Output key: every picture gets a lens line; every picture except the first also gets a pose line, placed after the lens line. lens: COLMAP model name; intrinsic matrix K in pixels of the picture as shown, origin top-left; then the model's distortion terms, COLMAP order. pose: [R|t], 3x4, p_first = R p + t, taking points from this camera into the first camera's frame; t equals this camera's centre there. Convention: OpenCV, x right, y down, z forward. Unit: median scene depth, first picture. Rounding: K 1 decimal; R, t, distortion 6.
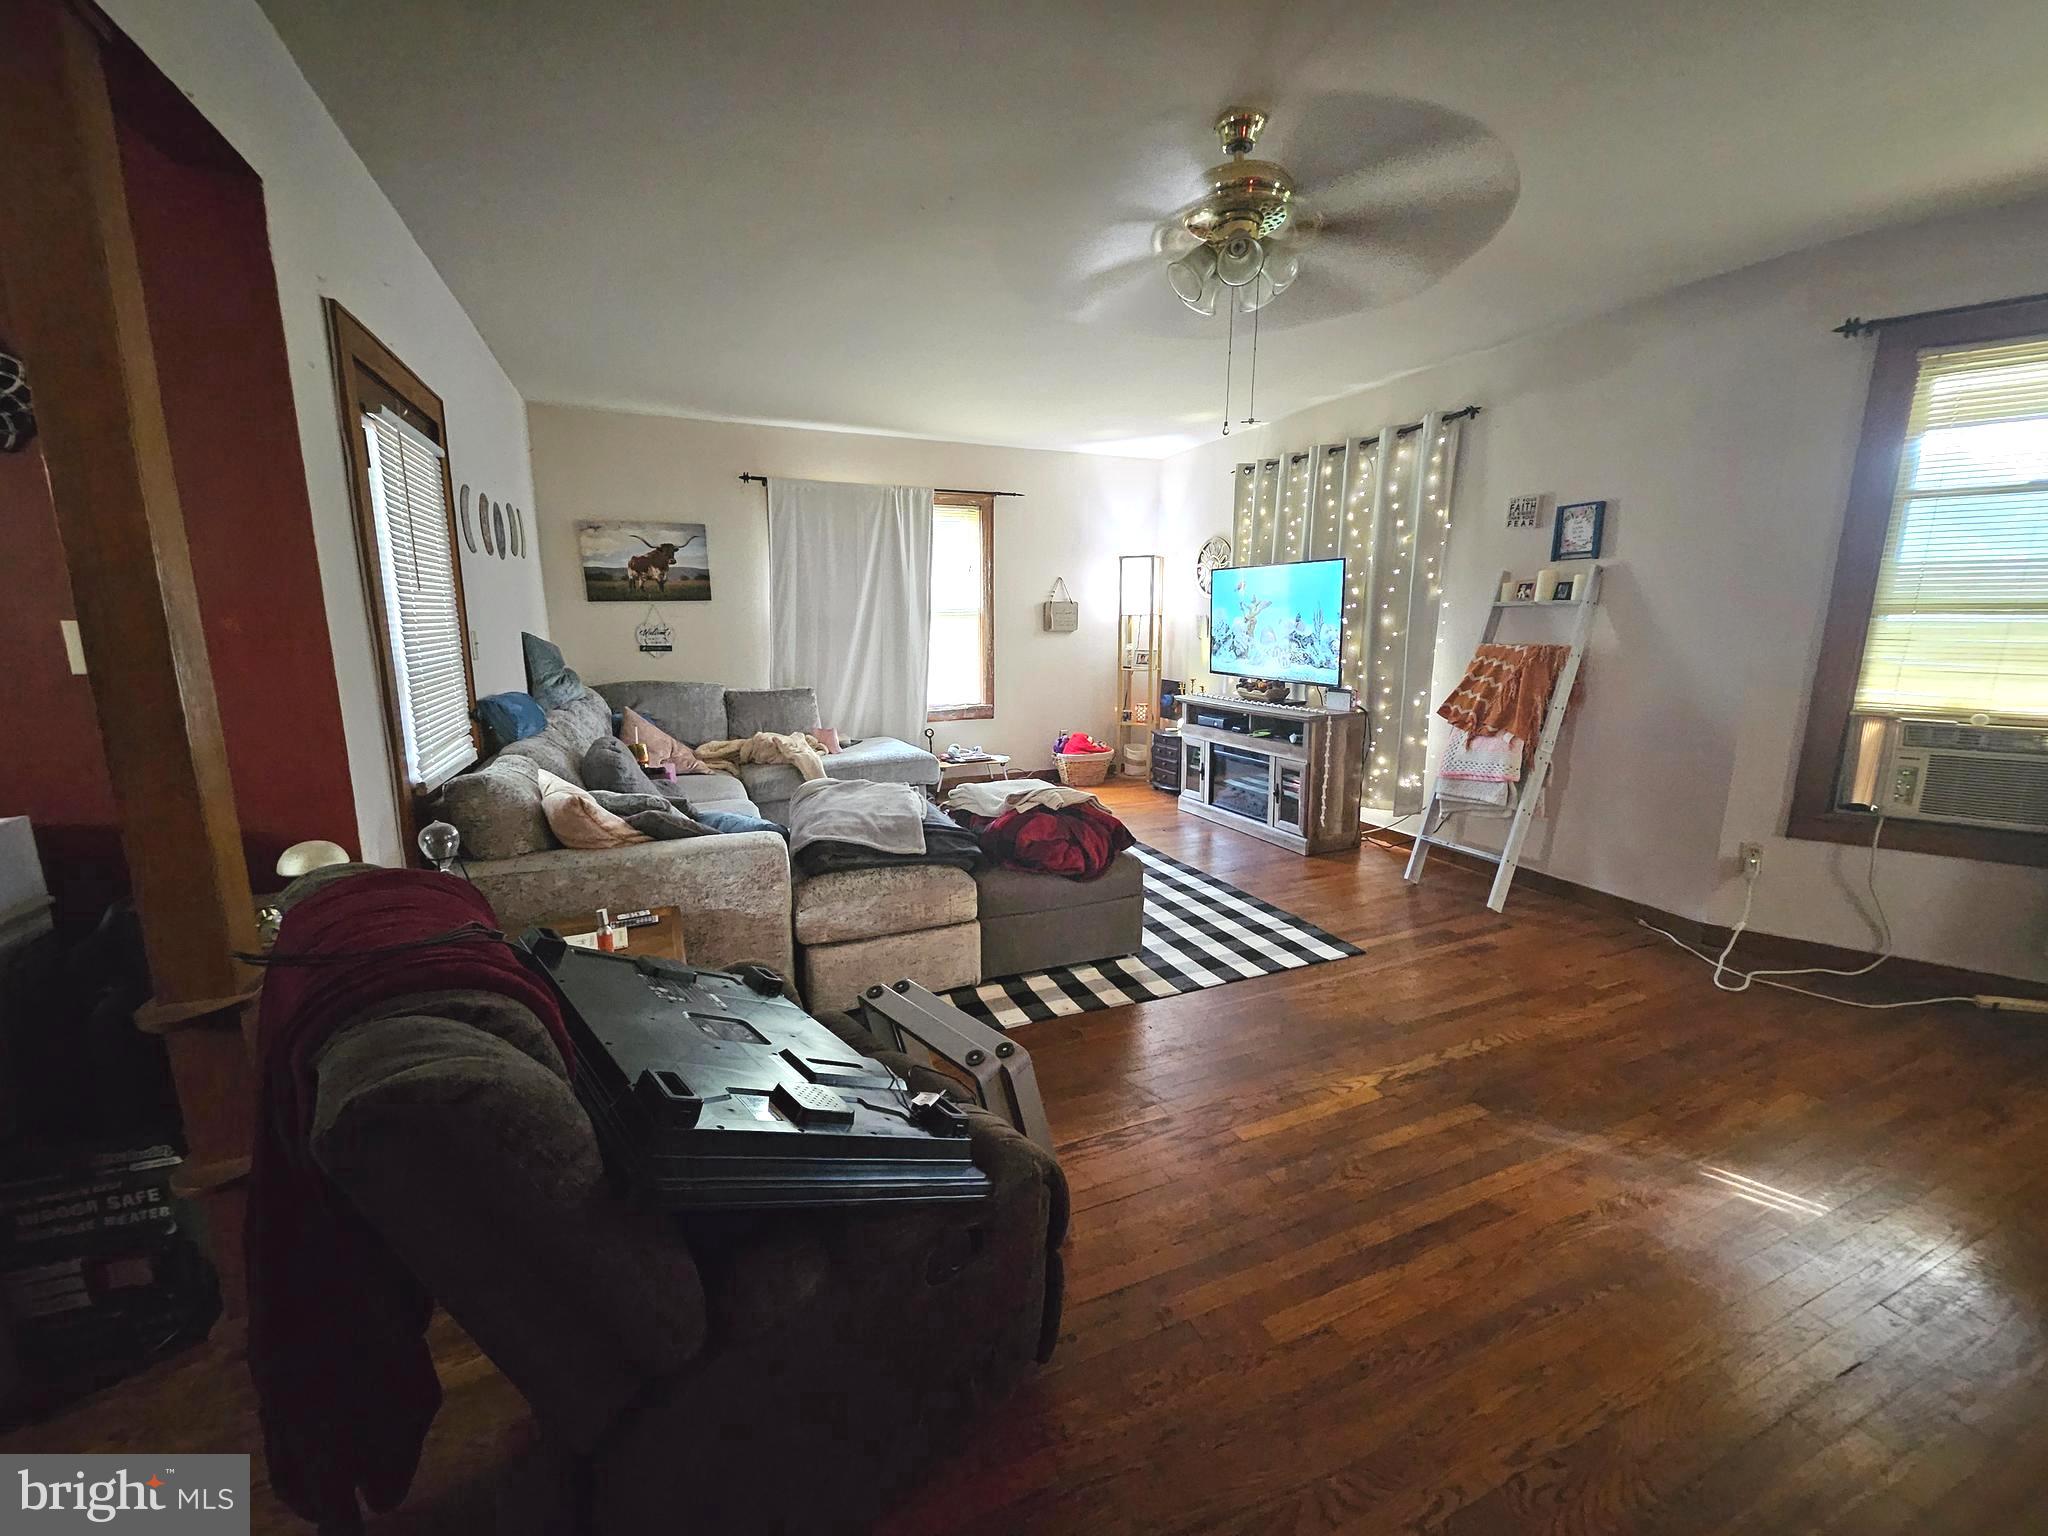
lens RADIAL K [[780.9, 0, 1016.3], [0, 780.9, 750.8], [0, 0, 1]] dist [-0.014808, -0.000028]
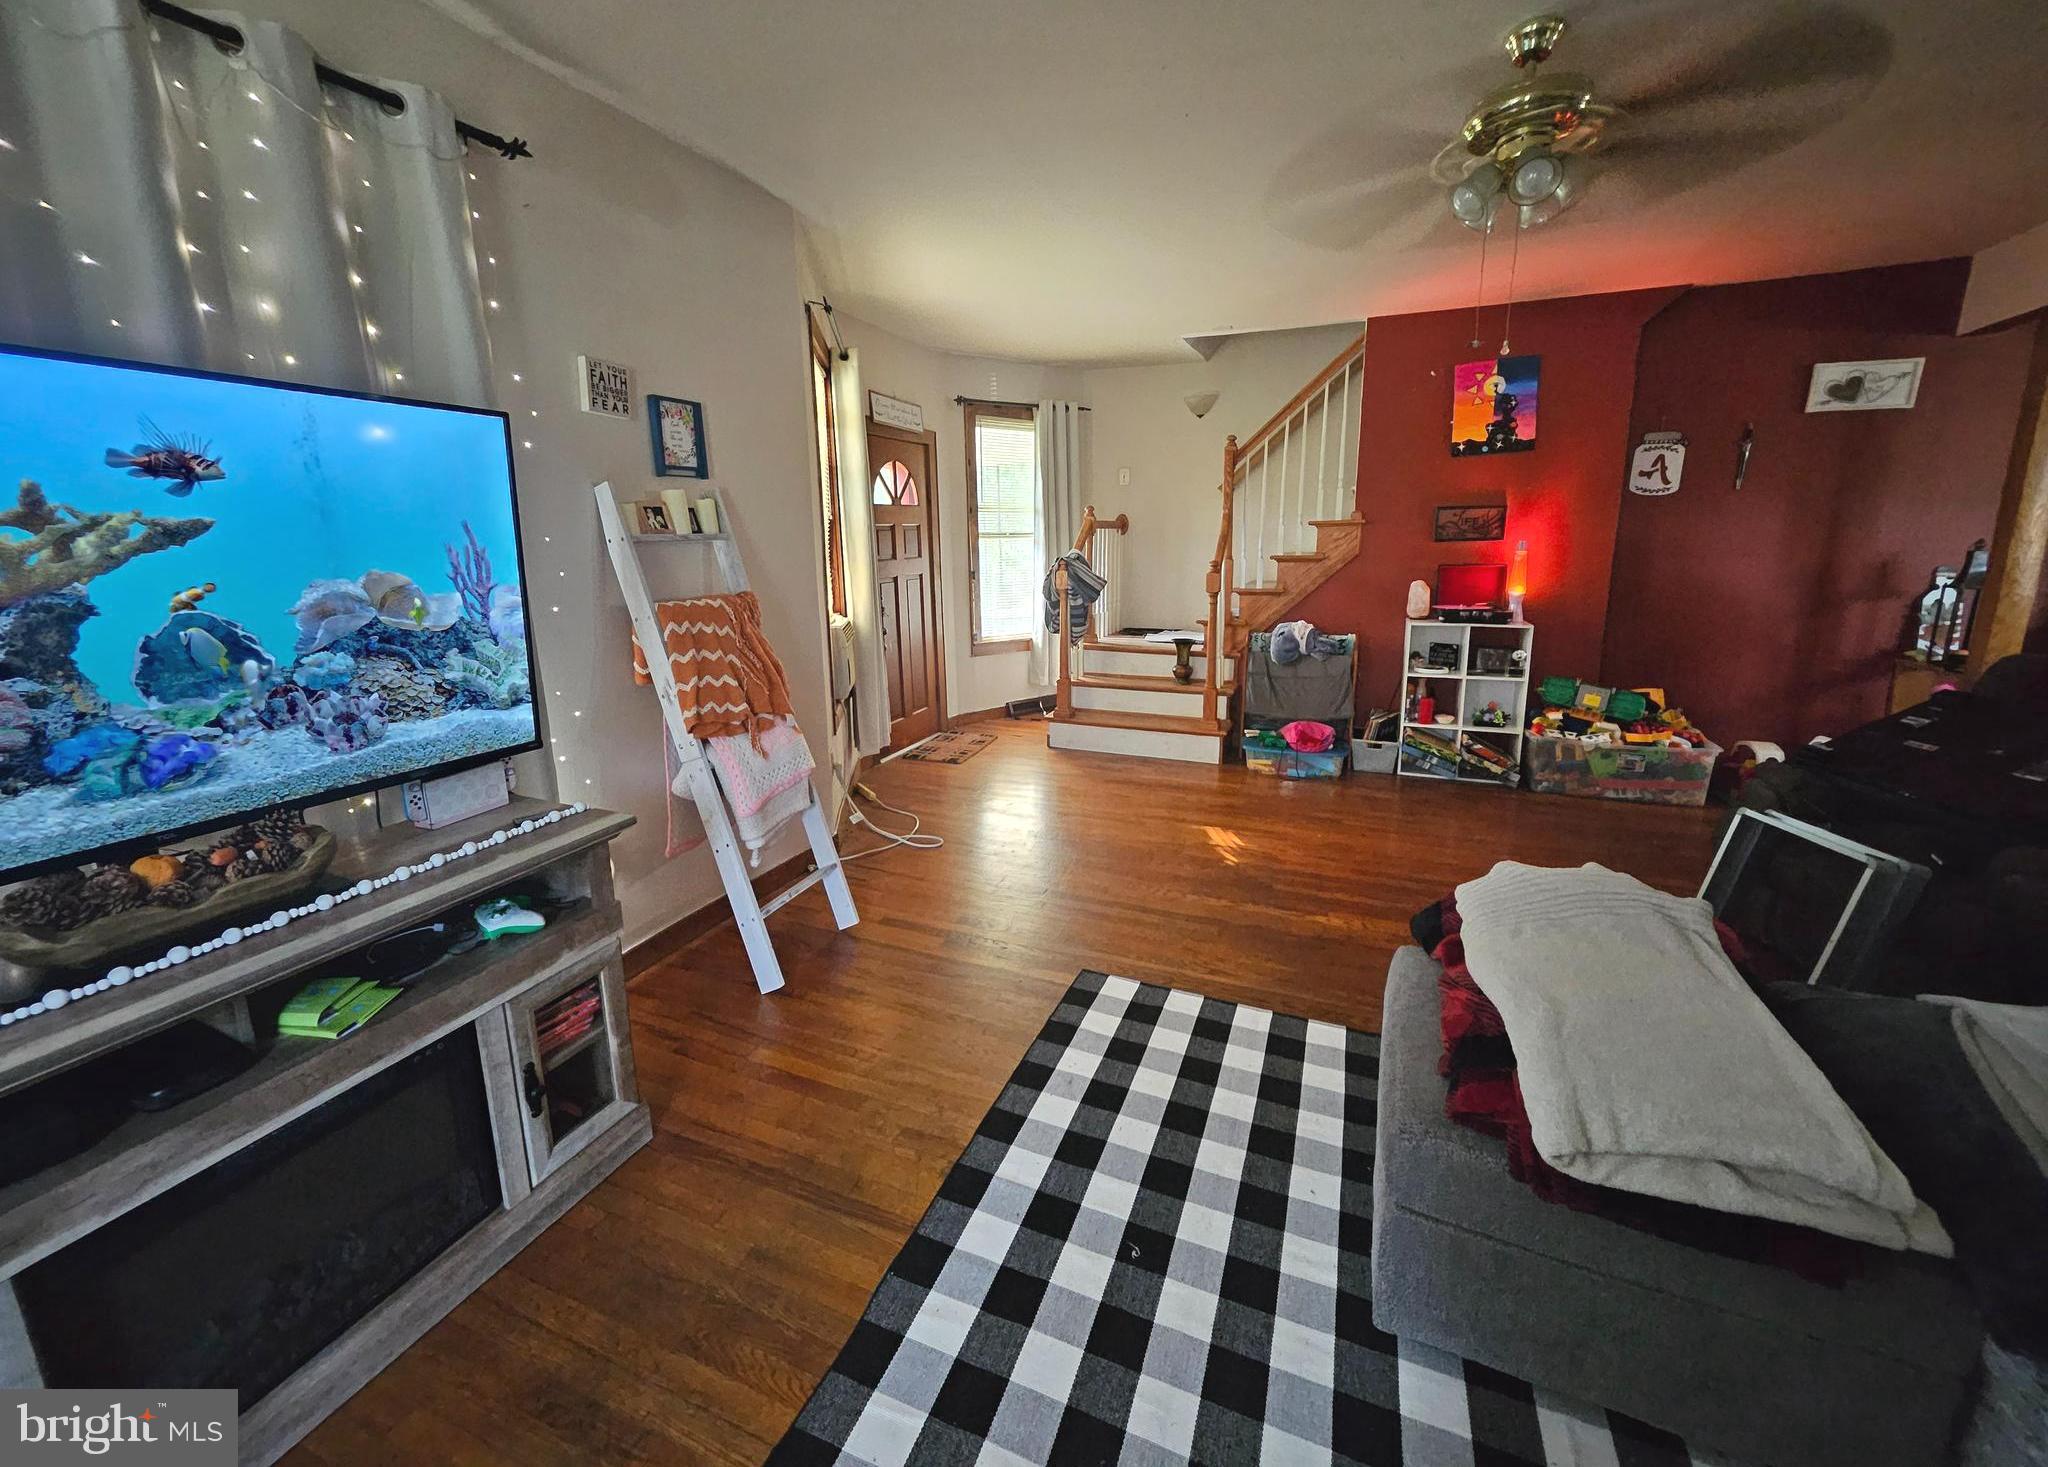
lens RADIAL K [[826.0, 0, 965.0], [0, 826.0, 712.8], [0, 0, 1]] dist [0.000671, 0.000010]
pose [[-0.678355, -0.127225, 0.723635, -0.026732], [0.154508, 0.938169, 0.309783, -0.152330], [-0.718304, 0.321951, -0.616755, 0.866313]]
